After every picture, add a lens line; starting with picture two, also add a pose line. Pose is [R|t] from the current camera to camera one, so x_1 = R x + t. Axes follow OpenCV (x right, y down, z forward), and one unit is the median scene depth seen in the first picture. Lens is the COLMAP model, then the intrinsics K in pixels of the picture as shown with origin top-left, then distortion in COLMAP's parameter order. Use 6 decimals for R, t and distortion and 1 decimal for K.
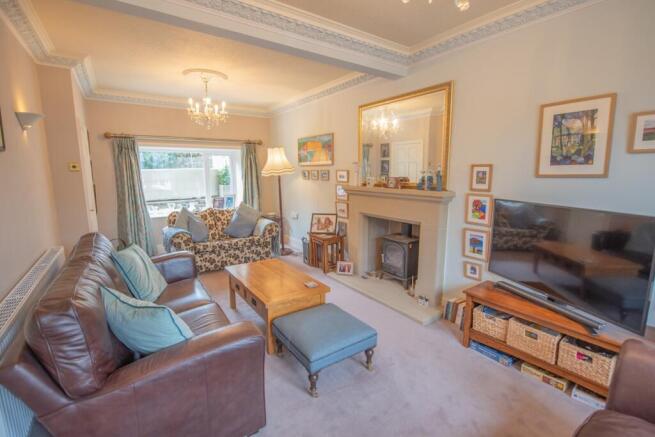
lens RADIAL K [[308.8, 0, 329.3], [0, 308.8, 214.5], [0, 0, 1]] dist [0.021875, -0.000271]
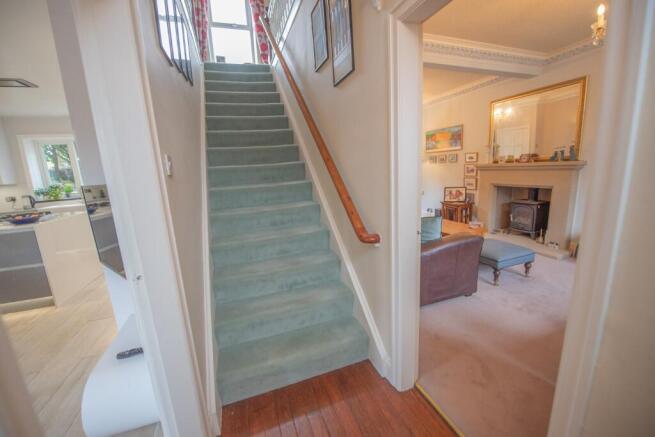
lens RADIAL K [[268.5, 0, 325.8], [0, 268.5, 218.5], [0, 0, 1]] dist [-0.025364, 0.000682]
pose [[0.960214, 0.000607, -0.279264, -0.262494], [0.013715, 0.998688, 0.049328, 0.077203], [0.278928, -0.051196, 0.958946, -0.288044]]
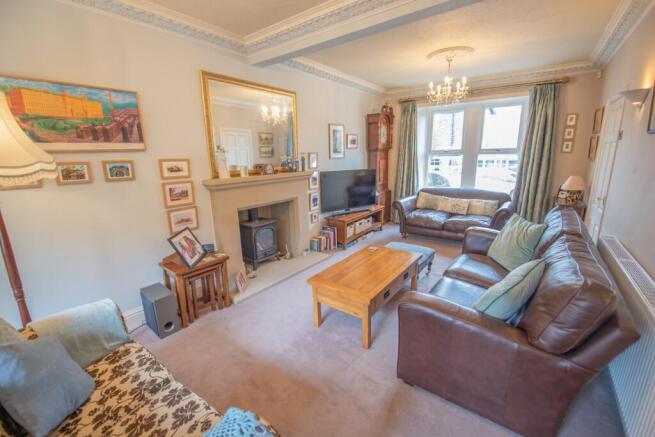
lens RADIAL K [[279.5, 0, 325.7], [0, 279.5, 219.0], [0, 0, 1]] dist [0.002682, 0.000070]
pose [[-0.312613, -0.202435, 0.928059, -0.695899], [0.163015, 0.951098, 0.262371, -0.142853], [-0.935788, 0.233309, -0.264326, 0.999236]]
